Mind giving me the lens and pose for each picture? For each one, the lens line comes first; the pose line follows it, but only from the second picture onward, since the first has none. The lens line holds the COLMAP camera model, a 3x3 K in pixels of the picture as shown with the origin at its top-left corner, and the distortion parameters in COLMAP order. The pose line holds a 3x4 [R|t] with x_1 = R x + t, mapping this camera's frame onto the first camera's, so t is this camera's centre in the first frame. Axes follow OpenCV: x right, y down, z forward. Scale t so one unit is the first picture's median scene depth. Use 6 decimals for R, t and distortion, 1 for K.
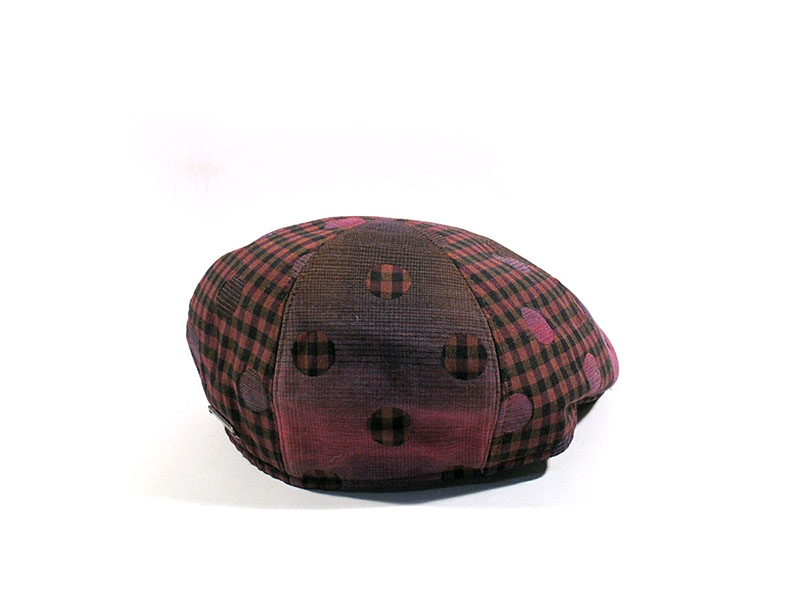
lens RADIAL K [[1300.8, 0, 397.8], [0, 1300.8, 300.6], [0, 0, 1]] dist [-0.167467, 0.000000]
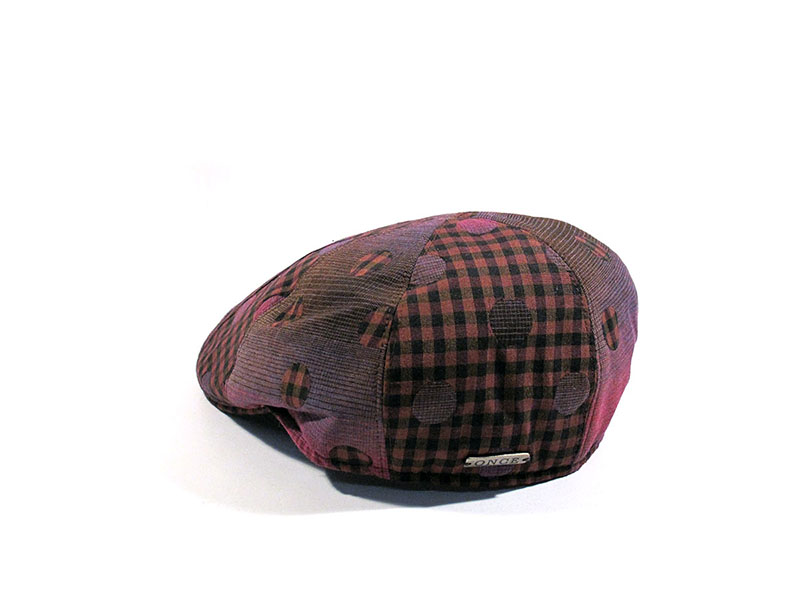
lens RADIAL K [[1300.8, 0, 398.4], [0, 1300.8, 299.9], [0, 0, 1]] dist [-0.167467, 0.000000]
pose [[0.240979, -0.288453, 0.926673, -1.067872], [0.281954, 0.934438, 0.217549, -0.257051], [-0.928672, 0.208854, 0.306511, 0.826540]]
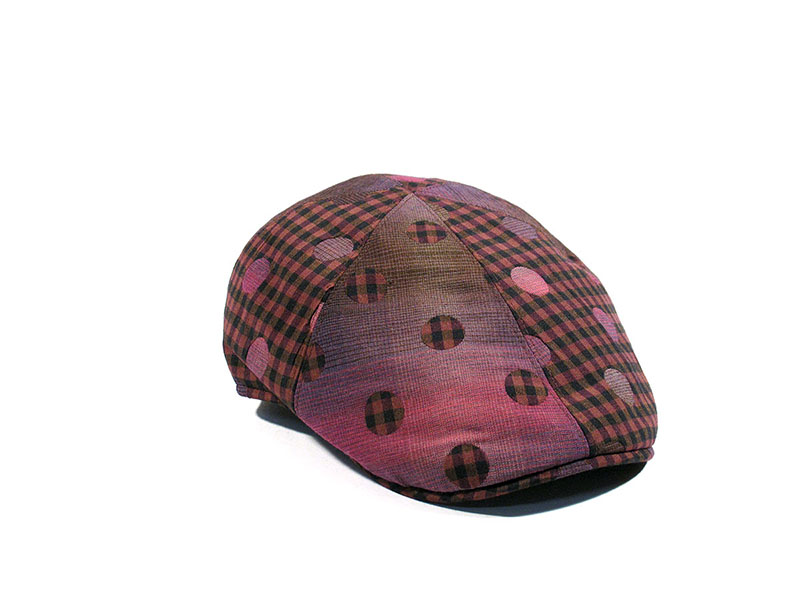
lens RADIAL K [[1300.8, 0, 398.6], [0, 1300.8, 302.1], [0, 0, 1]] dist [-0.167467, 0.000000]
pose [[-0.488884, 0.264501, -0.831283, 1.020601], [-0.252421, 0.869268, 0.425038, -0.486032], [0.835030, 0.417628, -0.358206, 1.566748]]
